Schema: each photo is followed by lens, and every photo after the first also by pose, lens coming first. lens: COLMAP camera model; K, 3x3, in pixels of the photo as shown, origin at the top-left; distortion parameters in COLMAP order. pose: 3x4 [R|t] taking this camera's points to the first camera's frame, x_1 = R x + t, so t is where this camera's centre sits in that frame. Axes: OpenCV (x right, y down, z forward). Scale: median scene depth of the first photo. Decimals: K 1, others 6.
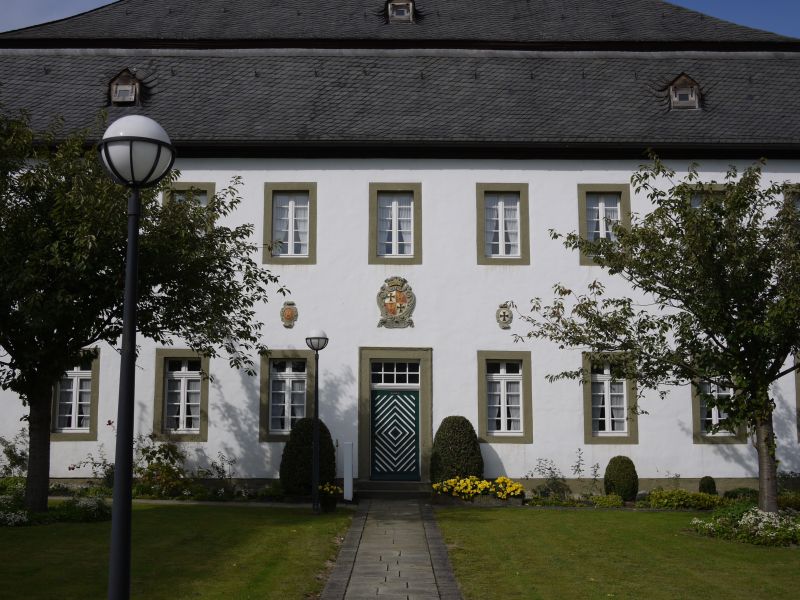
lens RADIAL K [[886.3, 0, 400.0], [0, 886.3, 300.0], [0, 0, 1]] dist [-0.016782, -0.010090]
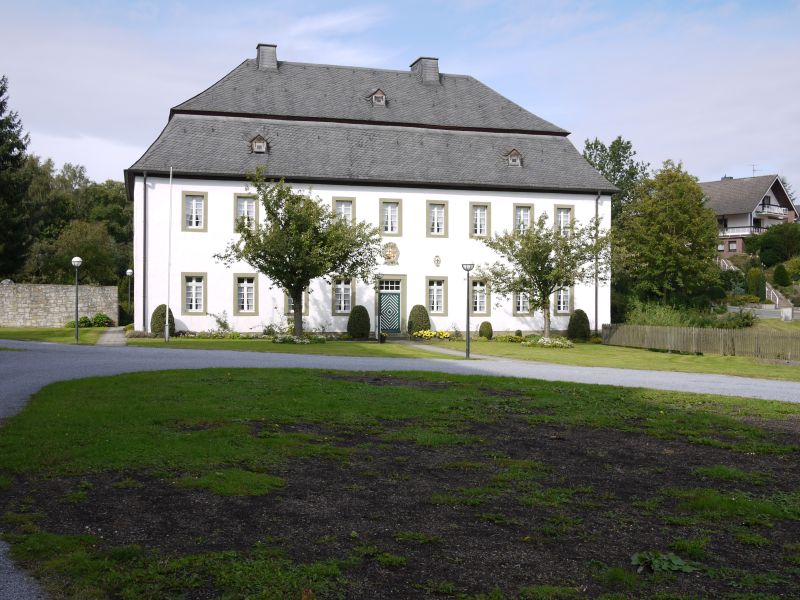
lens RADIAL K [[886.3, 0, 400.0], [0, 886.3, 300.0], [0, 0, 1]] dist [-0.016782, -0.010090]
pose [[0.962465, 0.002541, 0.271394, -0.587176], [-0.039110, 0.990818, 0.129423, -0.171640], [-0.268574, -0.135180, 0.953727, -1.144274]]
